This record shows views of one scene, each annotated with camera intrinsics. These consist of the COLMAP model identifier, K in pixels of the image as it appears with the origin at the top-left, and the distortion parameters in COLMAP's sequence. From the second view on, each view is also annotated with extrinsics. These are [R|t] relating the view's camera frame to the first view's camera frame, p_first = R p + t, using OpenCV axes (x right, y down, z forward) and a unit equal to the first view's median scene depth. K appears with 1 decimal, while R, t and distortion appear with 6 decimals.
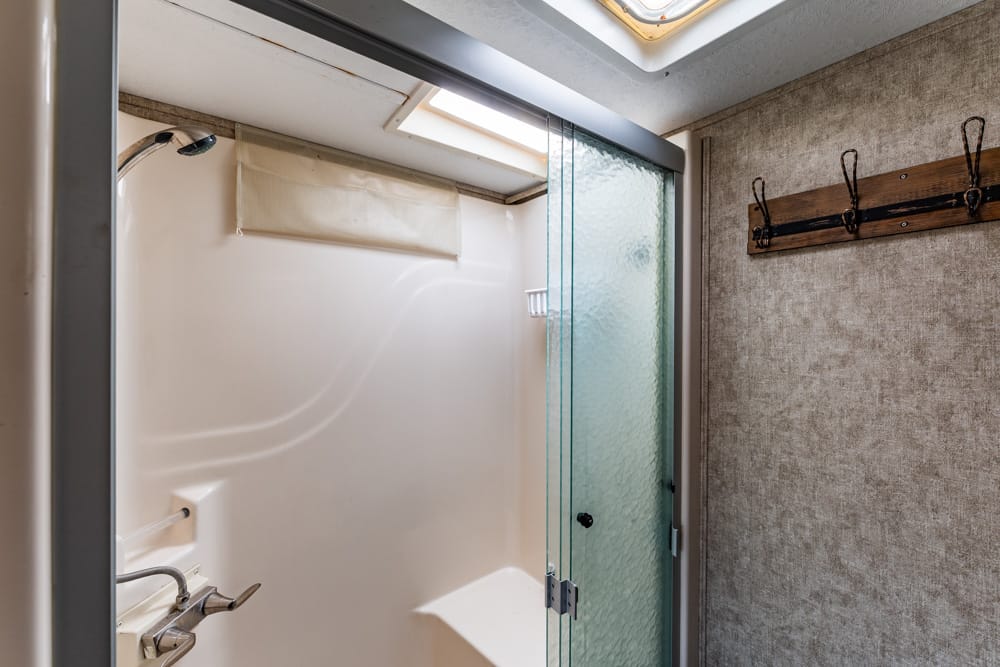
lens RADIAL K [[397.3, 0, 505.6], [0, 397.3, 335.4], [0, 0, 1]] dist [-0.000147, -0.000254]
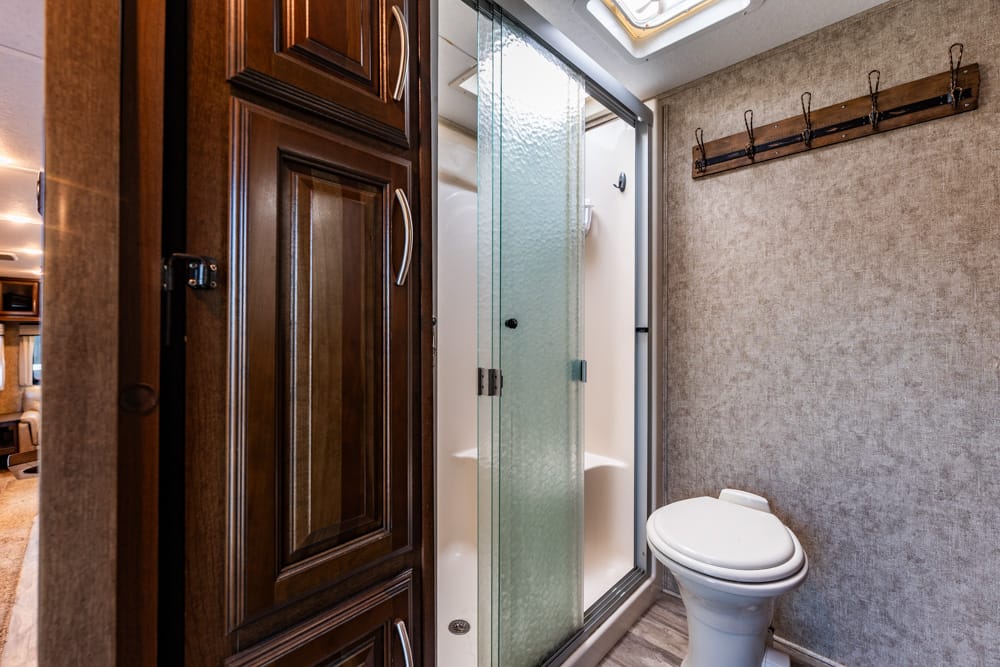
lens RADIAL K [[402.5, 0, 491.6], [0, 402.5, 328.9], [0, 0, 1]] dist [-0.001133, 0.000005]
pose [[0.991474, -0.004791, 0.130219, -0.457613], [0.005270, 0.999981, -0.003336, 0.457745], [-0.130200, 0.003994, 0.991480, -0.561830]]
